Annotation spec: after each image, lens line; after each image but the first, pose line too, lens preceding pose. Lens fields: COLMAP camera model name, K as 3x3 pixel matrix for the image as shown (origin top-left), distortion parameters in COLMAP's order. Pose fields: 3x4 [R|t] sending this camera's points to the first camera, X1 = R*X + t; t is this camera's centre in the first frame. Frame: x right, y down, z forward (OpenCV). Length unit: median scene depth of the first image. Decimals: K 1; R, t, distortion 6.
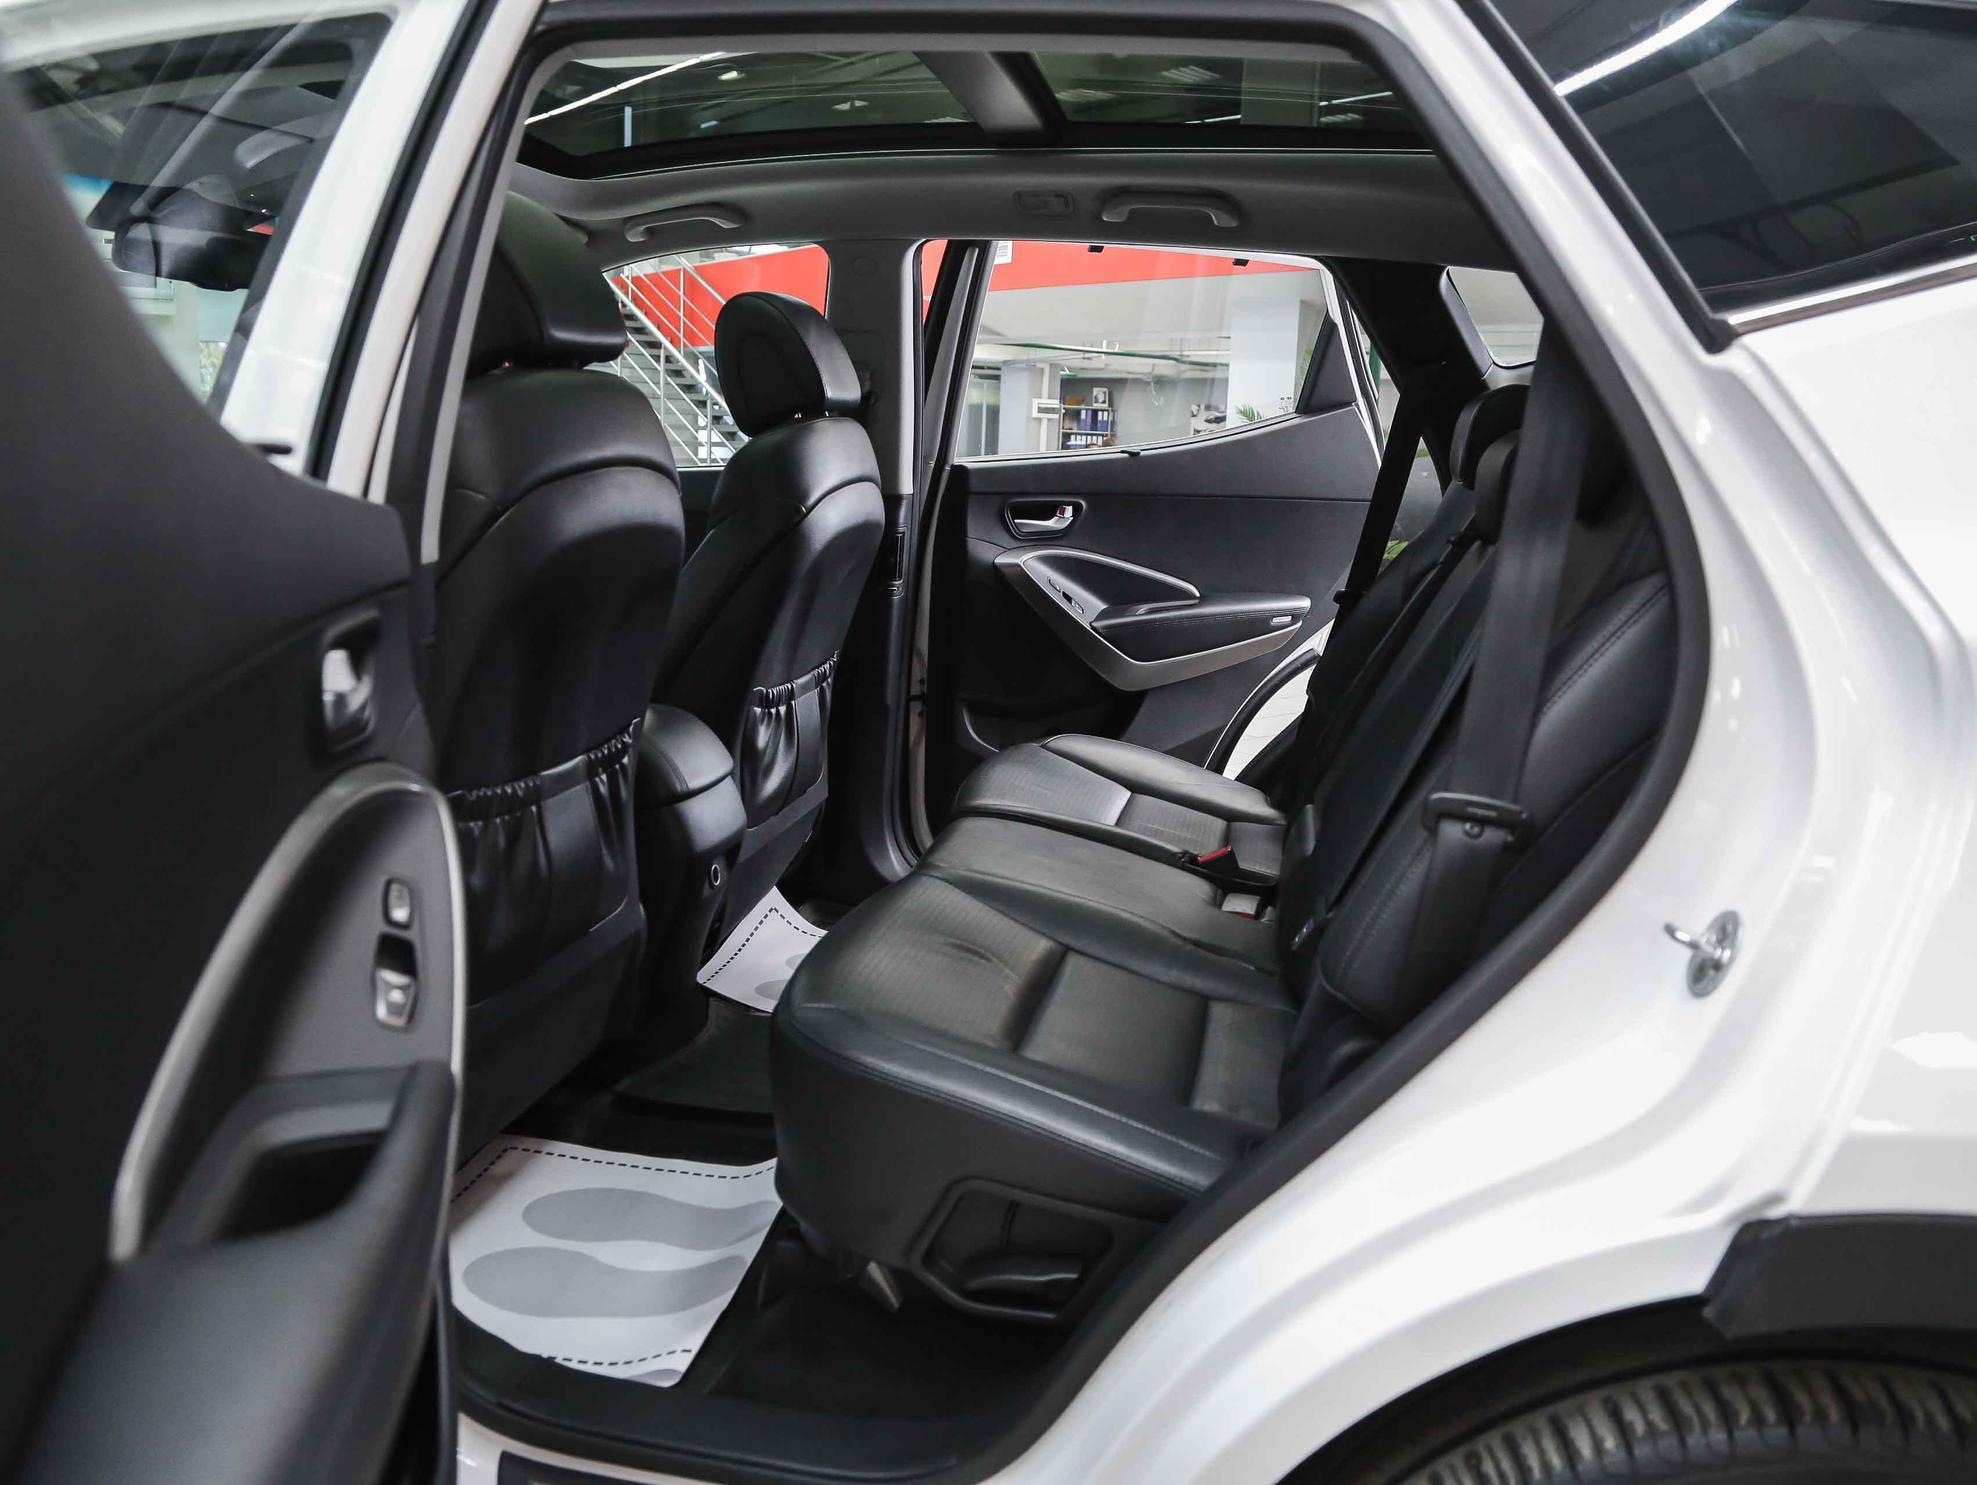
lens RADIAL K [[1605.1, 0, 985.9], [0, 1605.1, 772.3], [0, 0, 1]] dist [-0.136205, 0.149358]
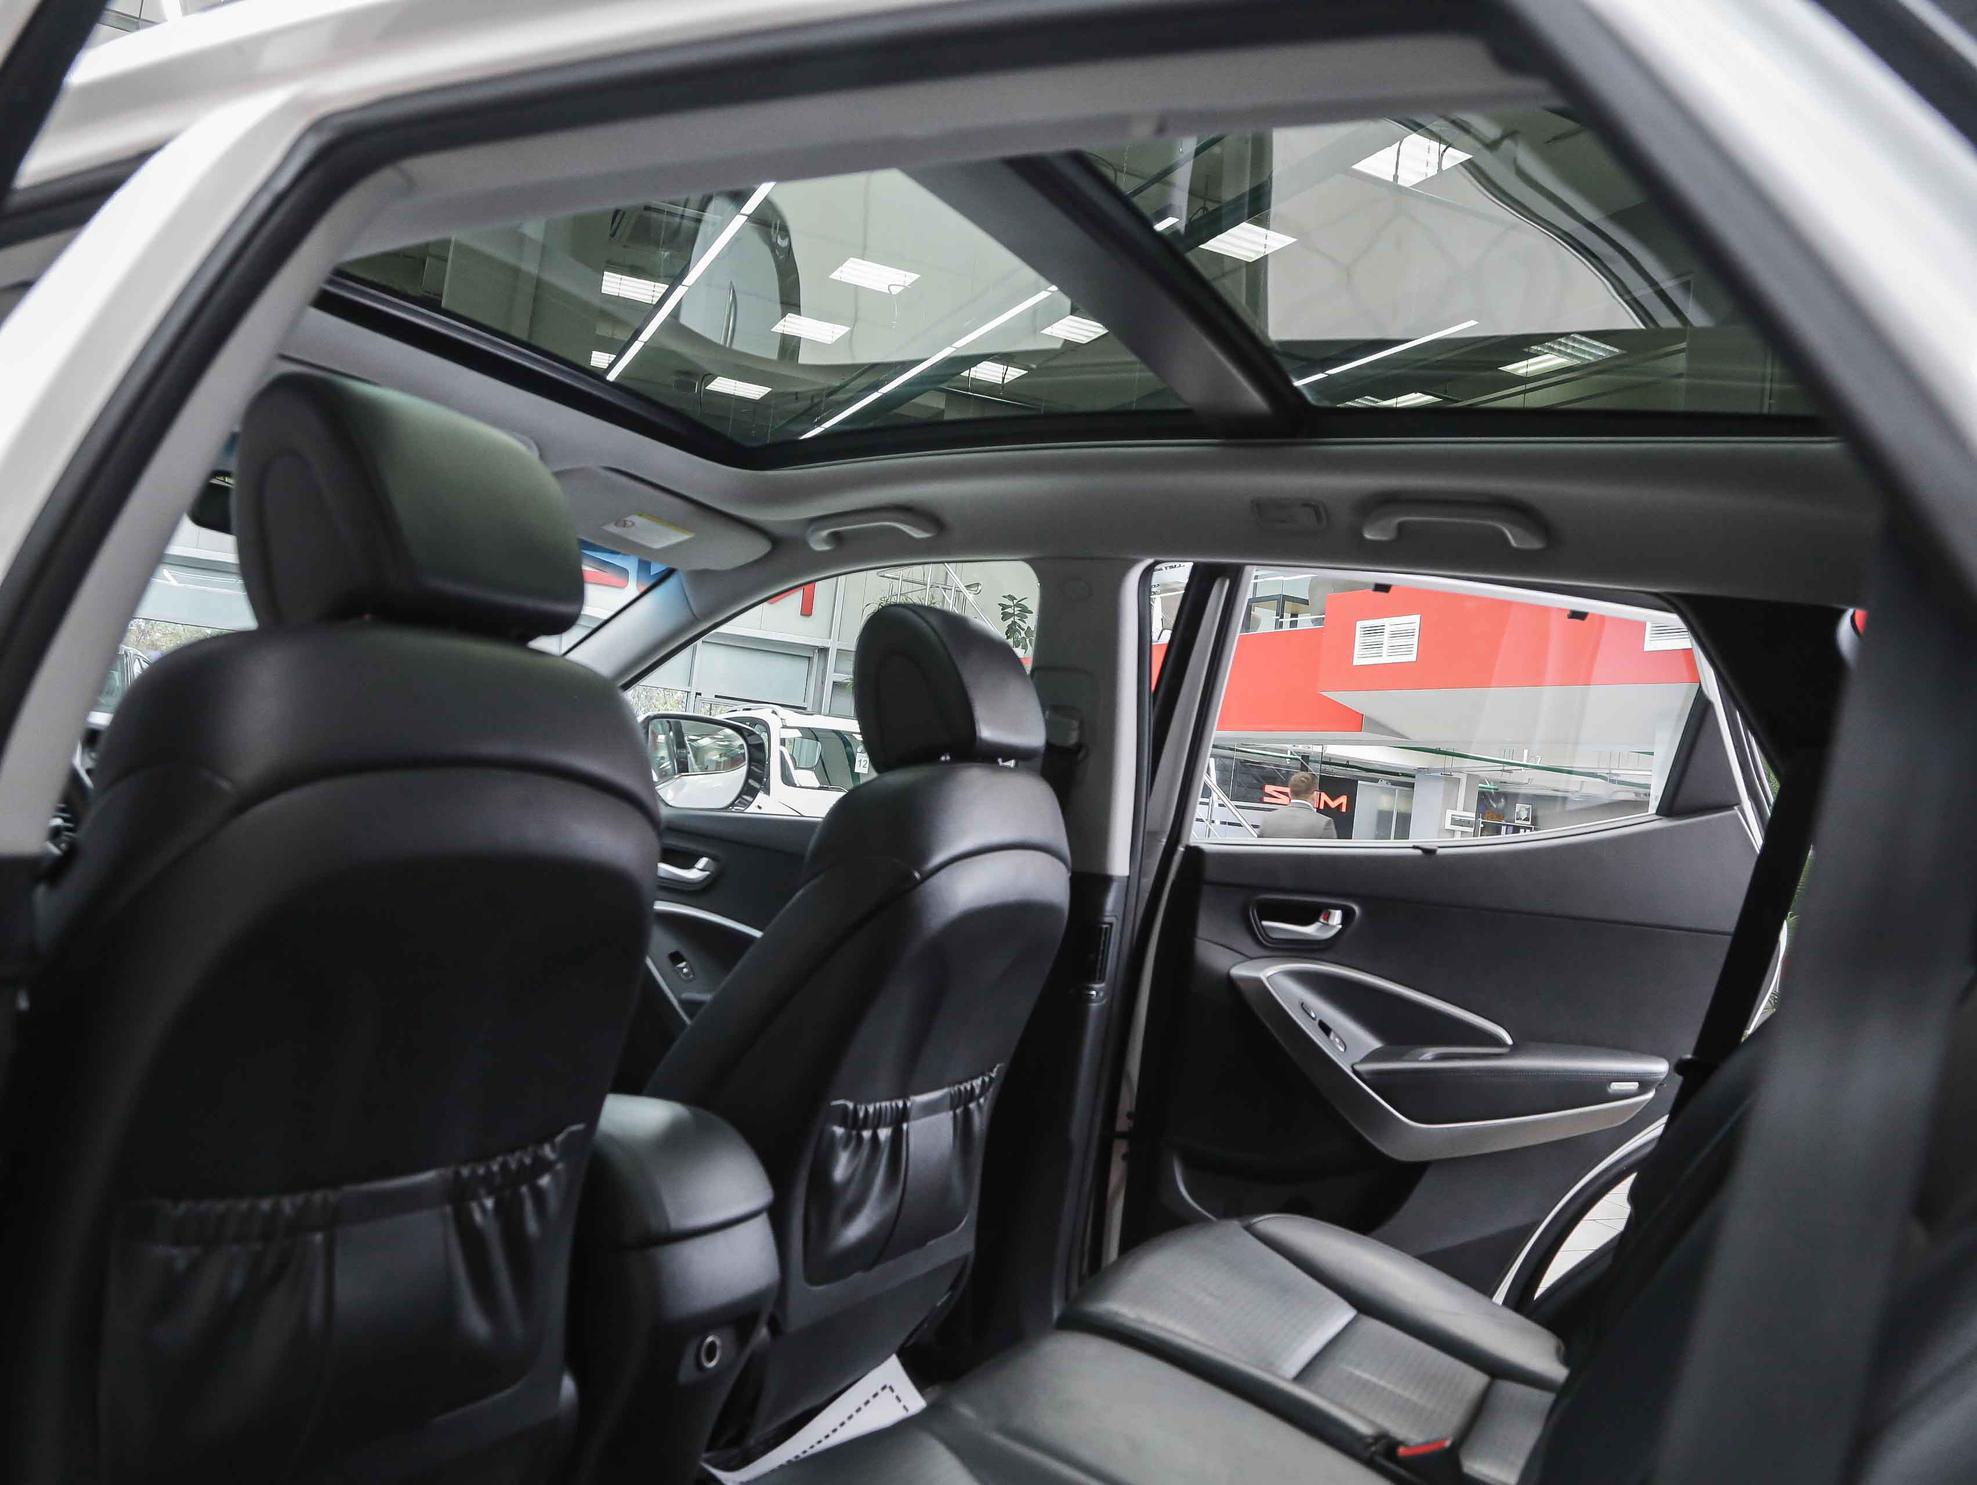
lens RADIAL K [[1564.5, 0, 988.5], [0, 1564.5, 742.5], [0, 0, 1]] dist [-0.146604, 0.144611]
pose [[0.955739, 0.063871, -0.287200, 0.106020], [-0.137642, 0.959808, -0.244588, -0.038945], [0.260035, 0.273293, 0.926117, 0.246881]]
